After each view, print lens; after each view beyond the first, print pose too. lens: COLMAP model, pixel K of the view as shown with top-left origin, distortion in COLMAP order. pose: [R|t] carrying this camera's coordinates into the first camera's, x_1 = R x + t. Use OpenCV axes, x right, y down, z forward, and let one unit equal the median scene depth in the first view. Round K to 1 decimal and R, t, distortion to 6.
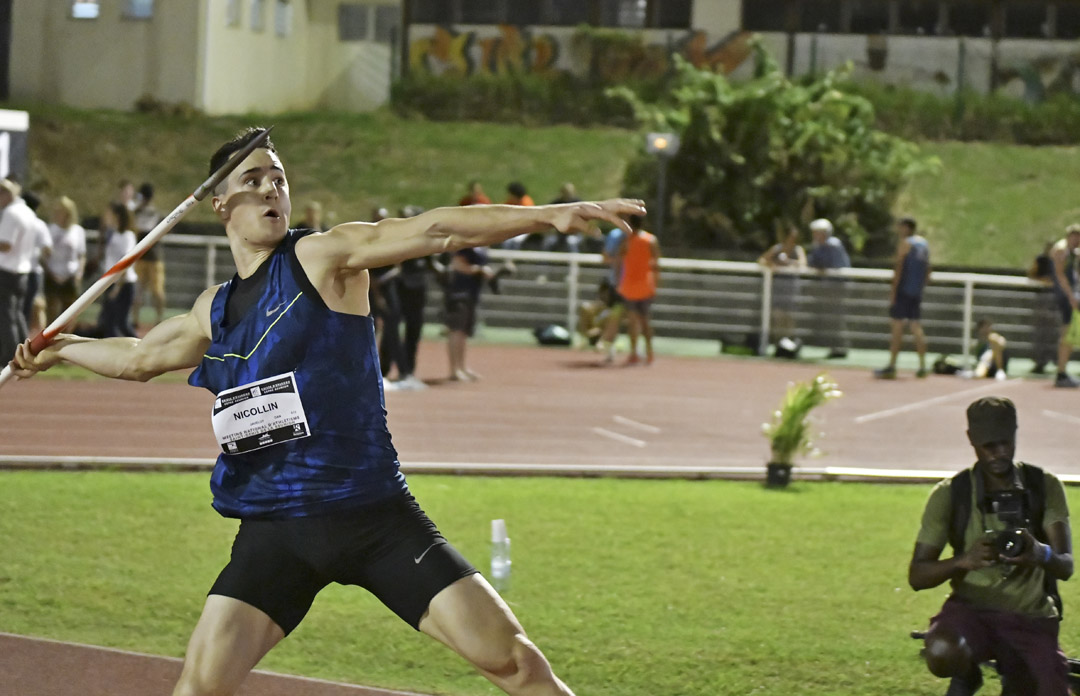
lens RADIAL K [[2214.1, 0, 540.0], [0, 2214.1, 348.1], [0, 0, 1]] dist [0.042716, 0.000000]
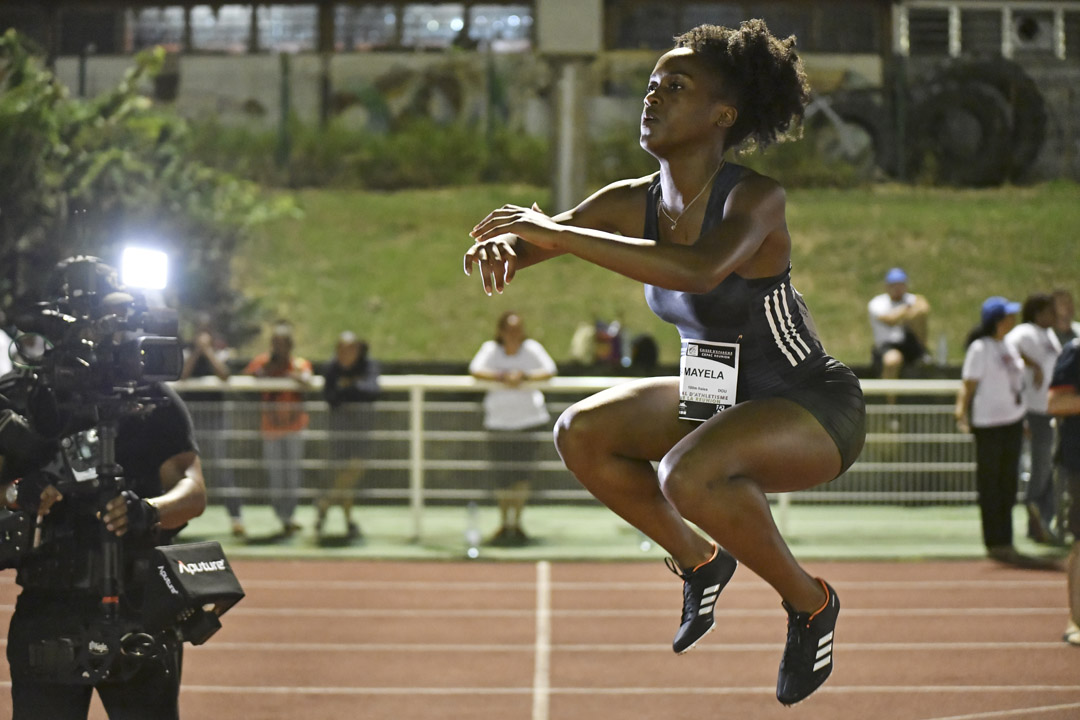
lens RADIAL K [[2182.0, 0, 540.1], [0, 2182.0, 360.1], [0, 0, 1]] dist [-0.309855, 0.000000]
pose [[0.939787, -0.051340, 0.337882, 0.026744], [0.063375, 0.997685, -0.024677, -0.016498], [-0.335833, 0.044604, 0.940865, 0.355449]]
